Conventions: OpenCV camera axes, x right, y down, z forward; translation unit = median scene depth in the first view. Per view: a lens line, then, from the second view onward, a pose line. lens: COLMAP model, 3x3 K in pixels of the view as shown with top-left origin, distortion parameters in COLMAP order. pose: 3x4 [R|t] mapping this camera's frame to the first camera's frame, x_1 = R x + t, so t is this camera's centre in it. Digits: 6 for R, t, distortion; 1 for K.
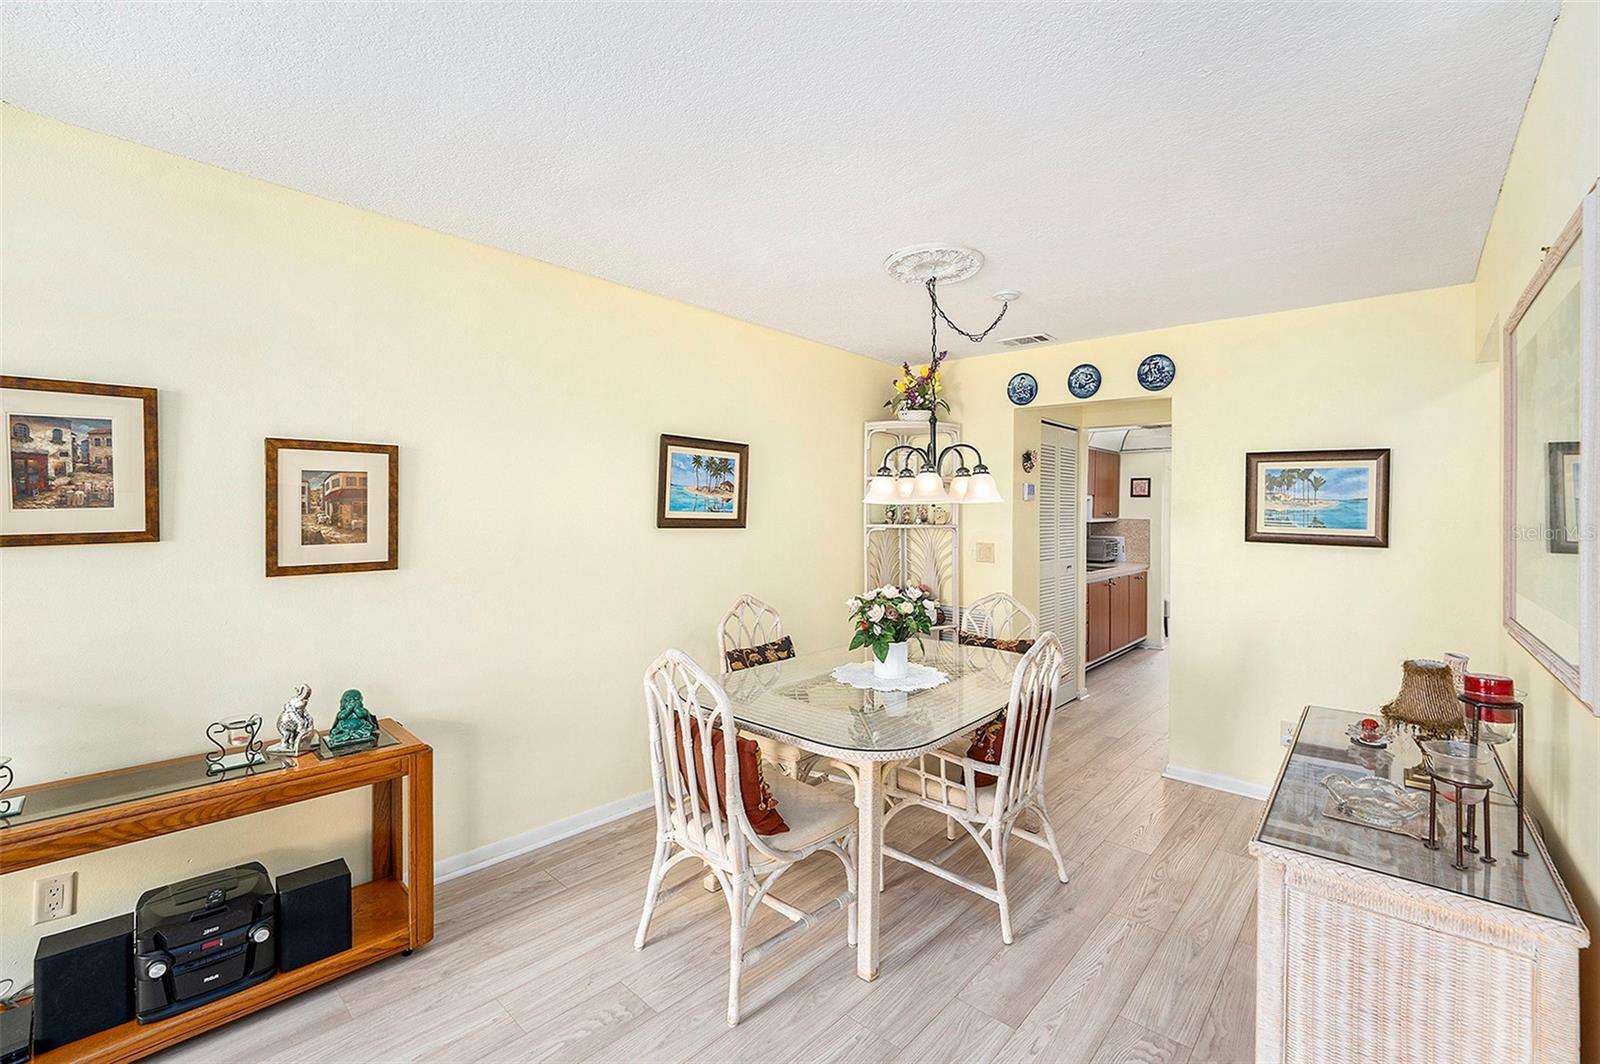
lens RADIAL K [[665.3, 0, 805.1], [0, 665.3, 507.8], [0, 0, 1]] dist [-0.011094, -0.000156]
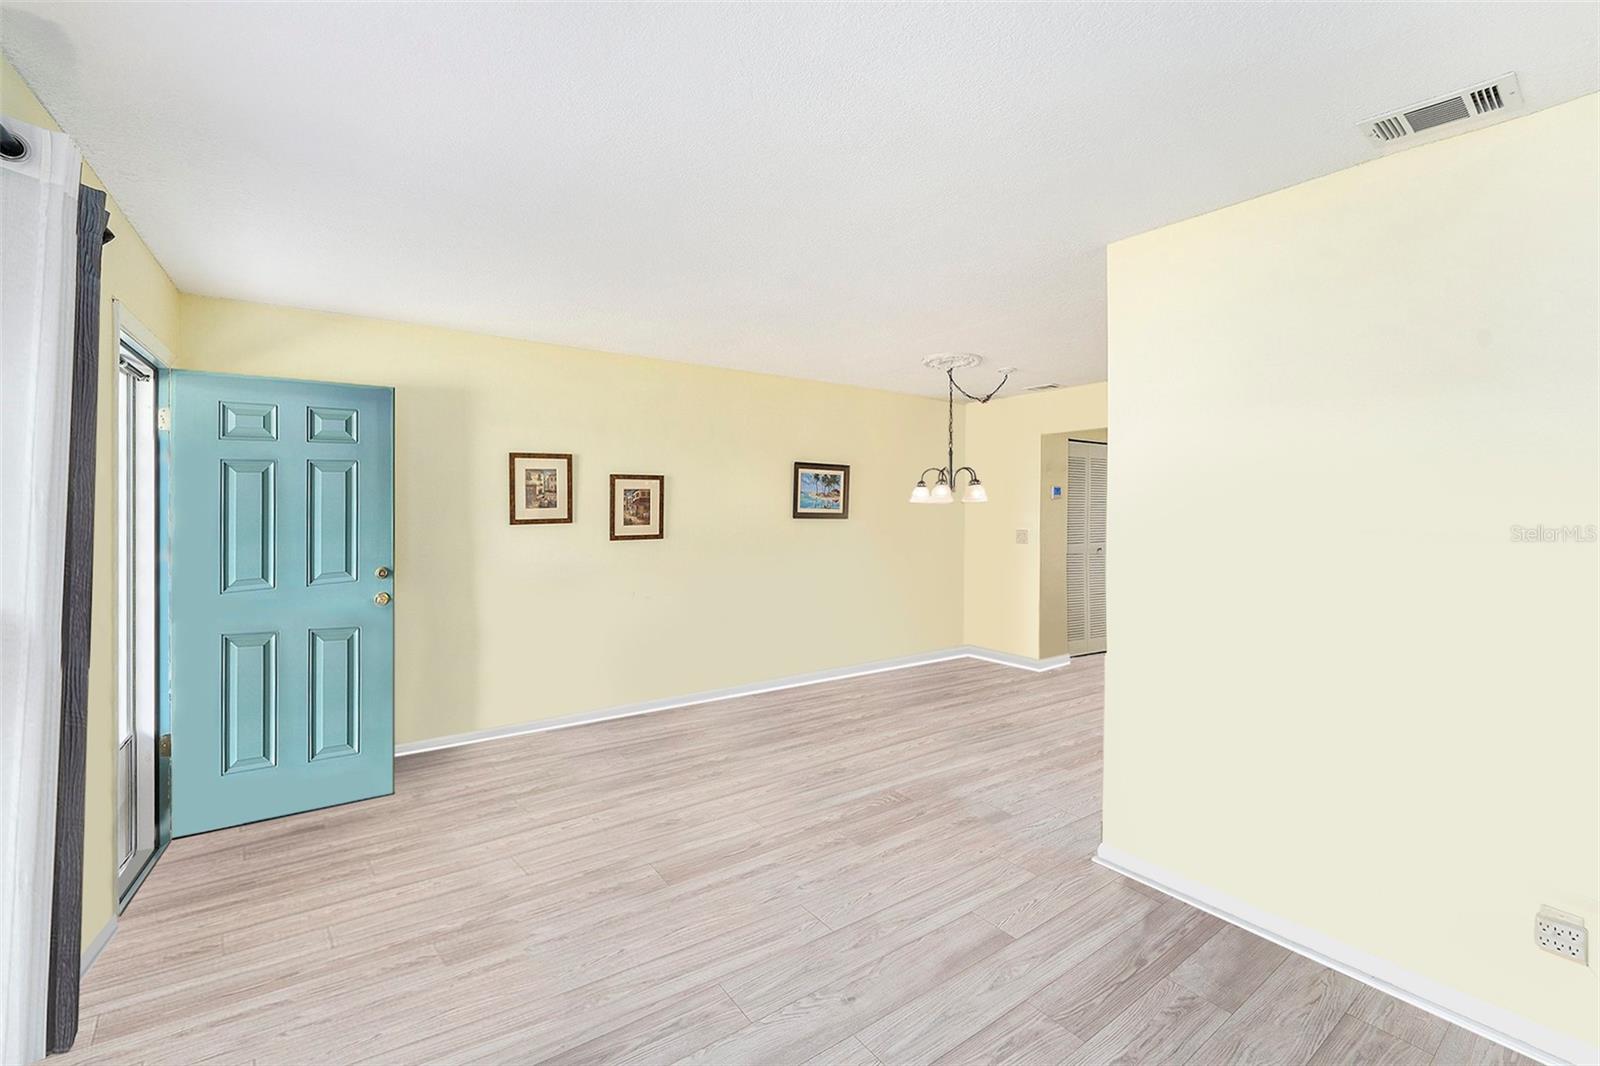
lens RADIAL K [[665.9, 0, 798.8], [0, 665.9, 511.9], [0, 0, 1]] dist [-0.033950, 0.000105]
pose [[0.978072, -0.008159, -0.208108, 0.160914], [0.009310, 0.999946, 0.004549, 0.007646], [0.208059, -0.006387, 0.978095, -0.725163]]
